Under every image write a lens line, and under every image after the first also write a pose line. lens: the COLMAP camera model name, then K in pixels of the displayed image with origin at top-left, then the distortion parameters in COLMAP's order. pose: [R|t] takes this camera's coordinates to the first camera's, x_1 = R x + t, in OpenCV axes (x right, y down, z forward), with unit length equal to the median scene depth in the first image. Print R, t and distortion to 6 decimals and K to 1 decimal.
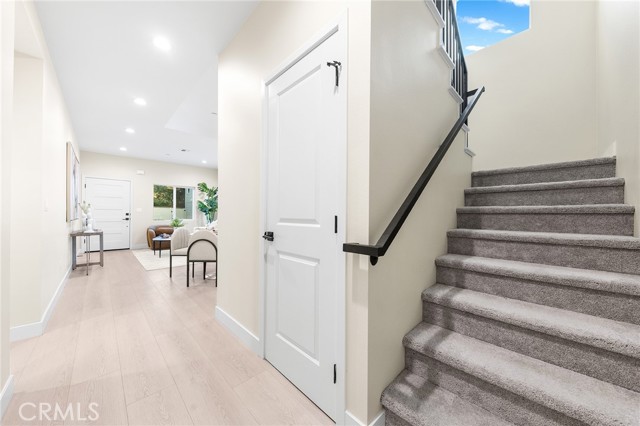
lens RADIAL K [[221.9, 0, 320.3], [0, 221.9, 213.5], [0, 0, 1]] dist [-0.001414, -0.000260]
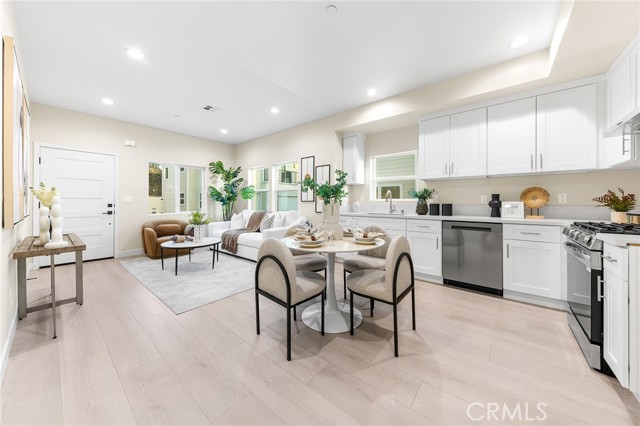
lens RADIAL K [[221.9, 0, 320.1], [0, 221.9, 202.2], [0, 0, 1]] dist [-0.001414, -0.000260]
pose [[0.995062, -0.004078, 0.099172, -0.348710], [0.003824, 0.999989, 0.002751, -0.006050], [-0.099182, -0.002358, 0.995066, 0.310809]]
